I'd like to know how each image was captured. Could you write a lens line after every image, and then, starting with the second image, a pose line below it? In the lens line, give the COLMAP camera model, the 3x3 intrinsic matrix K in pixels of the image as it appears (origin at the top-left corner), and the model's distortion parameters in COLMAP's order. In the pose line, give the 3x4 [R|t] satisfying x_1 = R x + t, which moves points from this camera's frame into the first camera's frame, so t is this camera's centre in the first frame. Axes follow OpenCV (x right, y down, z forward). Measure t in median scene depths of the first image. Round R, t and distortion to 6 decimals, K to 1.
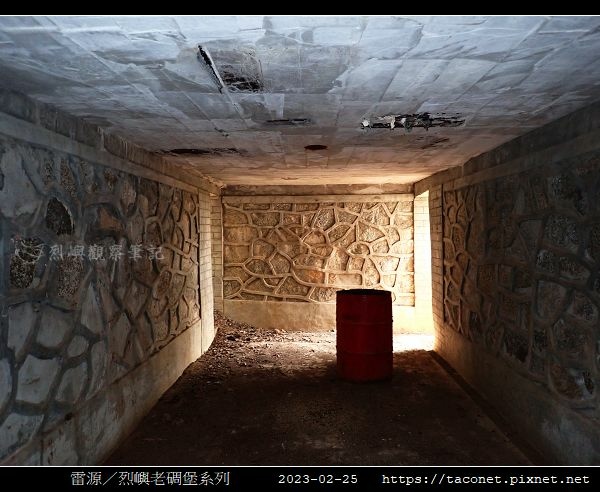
lens RADIAL K [[477.9, 0, 300.8], [0, 477.9, 246.5], [0, 0, 1]] dist [0.002127, 0.000531]
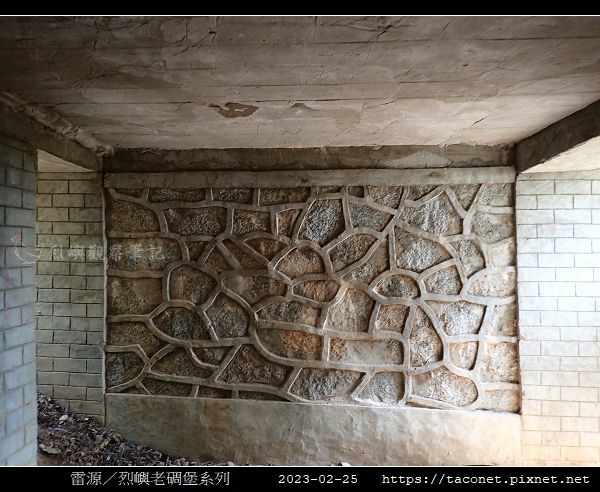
lens RADIAL K [[477.9, 0, 299.1], [0, 477.9, 244.9], [0, 0, 1]] dist [0.002127, 0.000531]
pose [[0.999994, 0.000042, -0.003598, 0.029229], [-0.000056, 0.999993, -0.003676, -0.032749], [0.003598, 0.003677, 0.999987, 0.534460]]
